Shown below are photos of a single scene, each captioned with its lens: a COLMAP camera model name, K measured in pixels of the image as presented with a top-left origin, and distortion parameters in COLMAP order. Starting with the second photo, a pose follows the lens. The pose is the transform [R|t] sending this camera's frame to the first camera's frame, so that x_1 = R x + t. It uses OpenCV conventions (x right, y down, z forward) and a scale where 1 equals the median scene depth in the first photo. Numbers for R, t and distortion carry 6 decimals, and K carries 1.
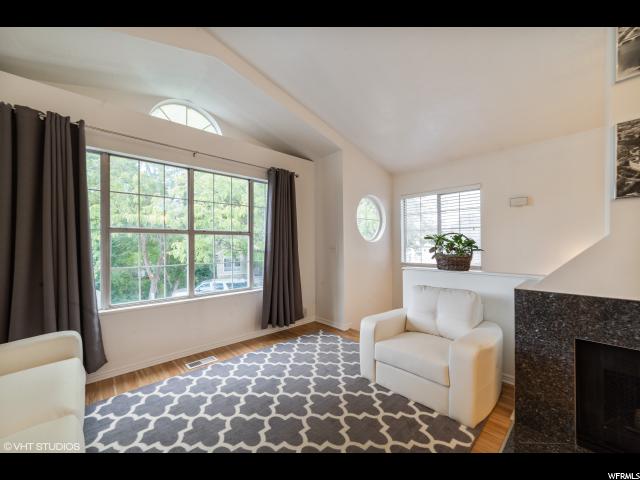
lens RADIAL K [[252.2, 0, 321.5], [0, 252.2, 245.1], [0, 0, 1]] dist [-0.018745, 0.000083]
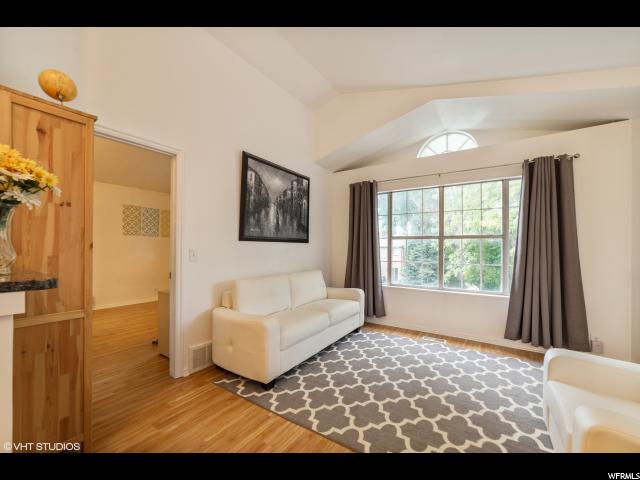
lens RADIAL K [[264.5, 0, 319.6], [0, 264.5, 244.3], [0, 0, 1]] dist [-0.002290, 0.000051]
pose [[0.224842, -0.001187, -0.974395, 0.717874], [-0.011167, 0.999930, -0.003795, -0.004880], [0.974331, 0.011734, 0.224813, 0.129240]]
